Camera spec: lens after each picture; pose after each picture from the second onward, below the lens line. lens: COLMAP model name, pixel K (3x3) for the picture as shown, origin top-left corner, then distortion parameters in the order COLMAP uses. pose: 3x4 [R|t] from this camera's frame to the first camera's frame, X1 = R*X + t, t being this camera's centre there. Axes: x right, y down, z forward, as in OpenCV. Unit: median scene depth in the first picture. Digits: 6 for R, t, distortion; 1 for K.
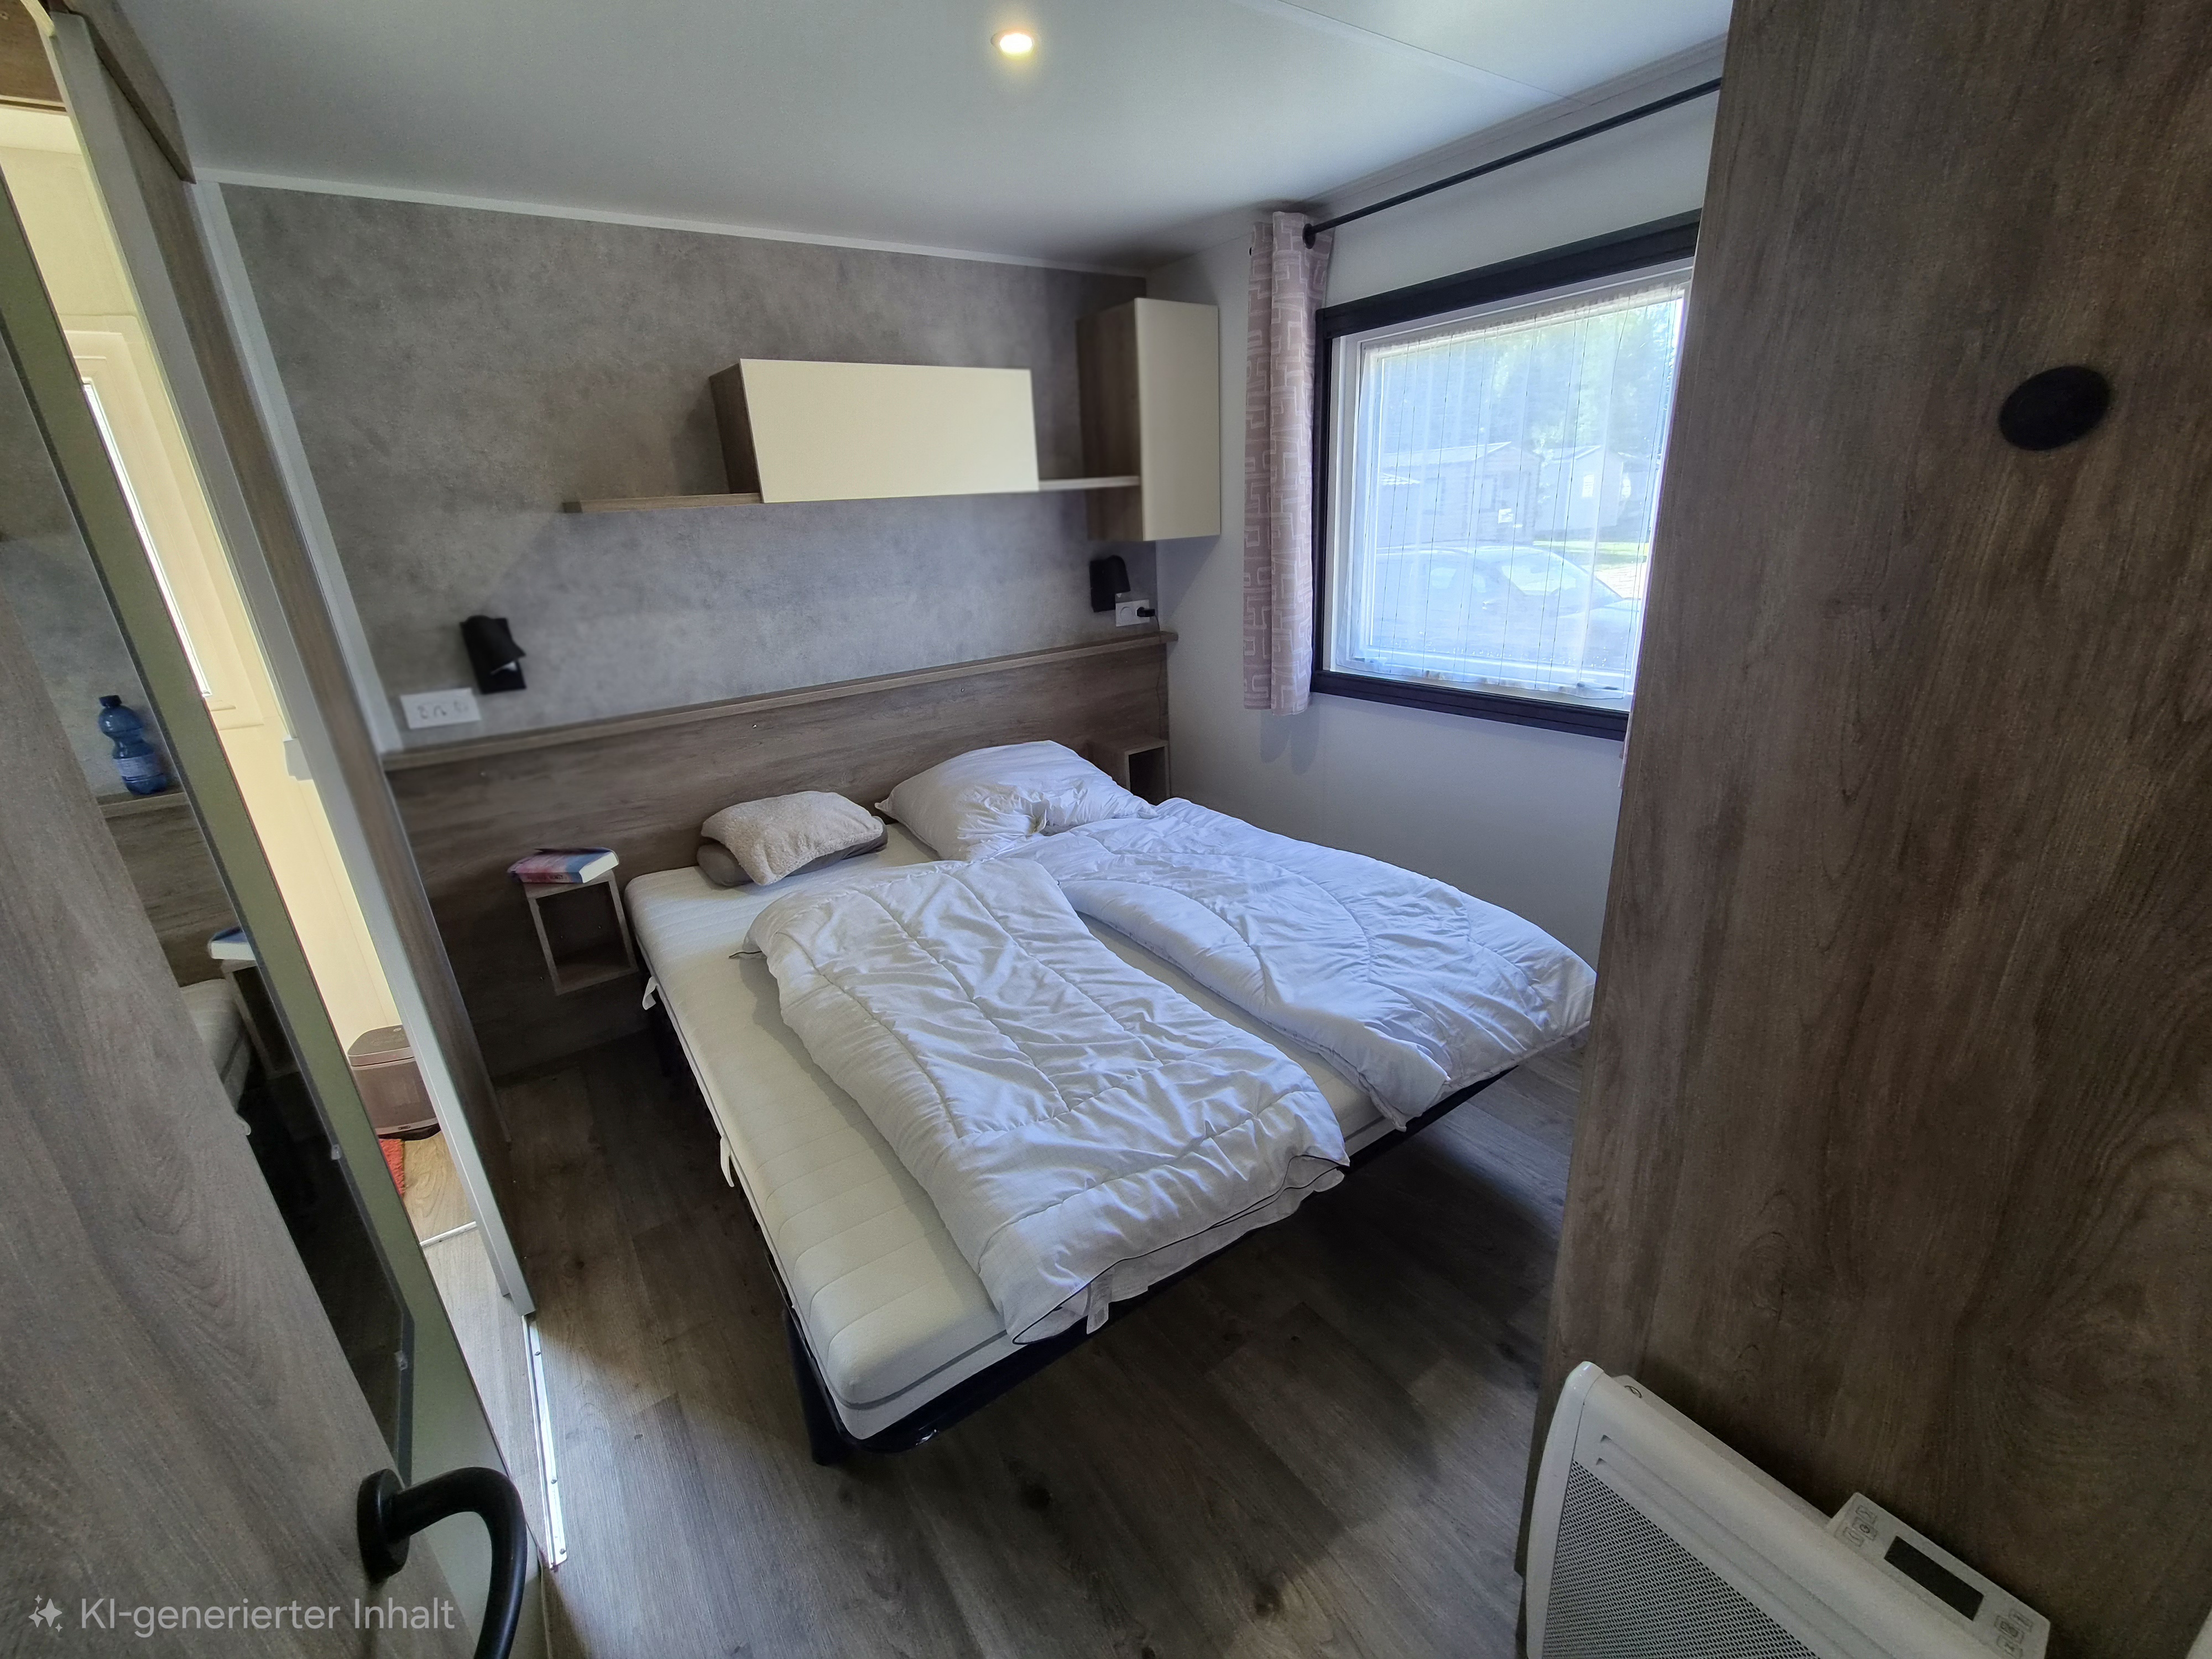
lens RADIAL K [[912.0, 0, 1120.9], [0, 912.0, 834.3], [0, 0, 1]] dist [-0.010610, 0.002593]
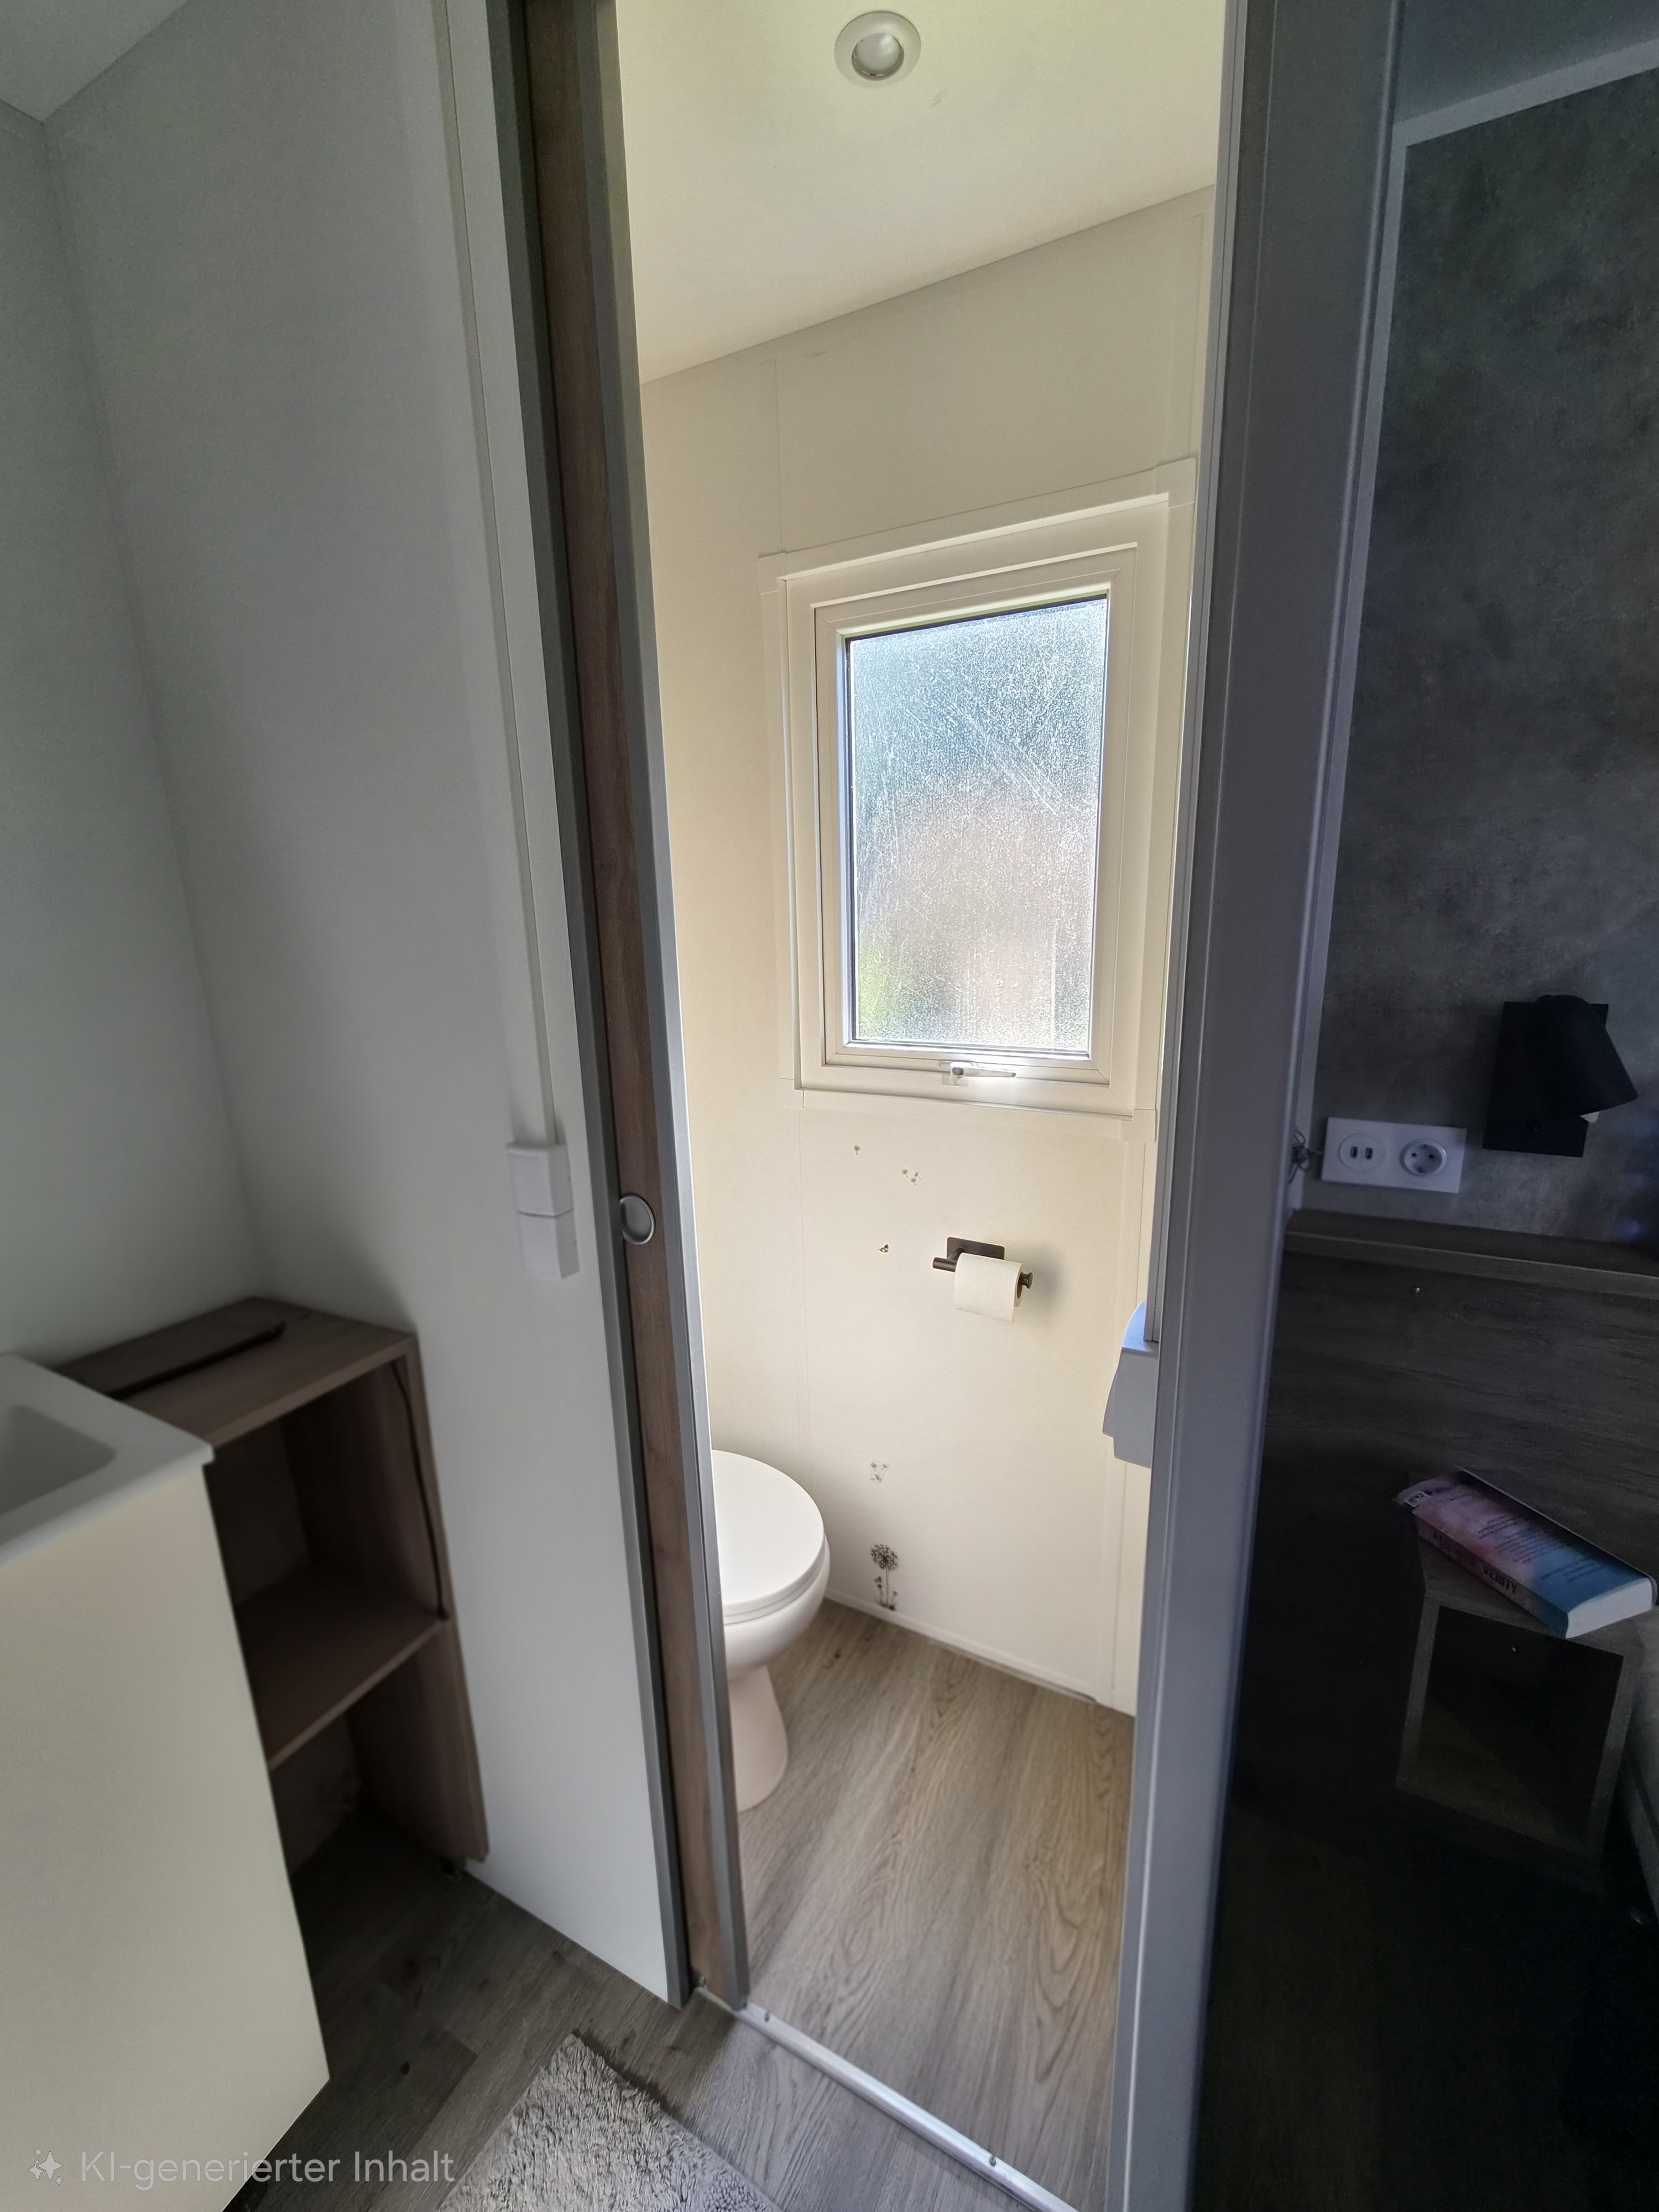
lens RADIAL K [[912.0, 0, 834.3], [0, 912.0, 1113.7], [0, 0, 1]] dist [-0.010610, 0.002593]
pose [[0.447663, 0.242044, -0.860821, -0.568768], [-0.311836, 0.944492, 0.103403, -0.143897], [0.838067, 0.222146, 0.498292, 0.588133]]
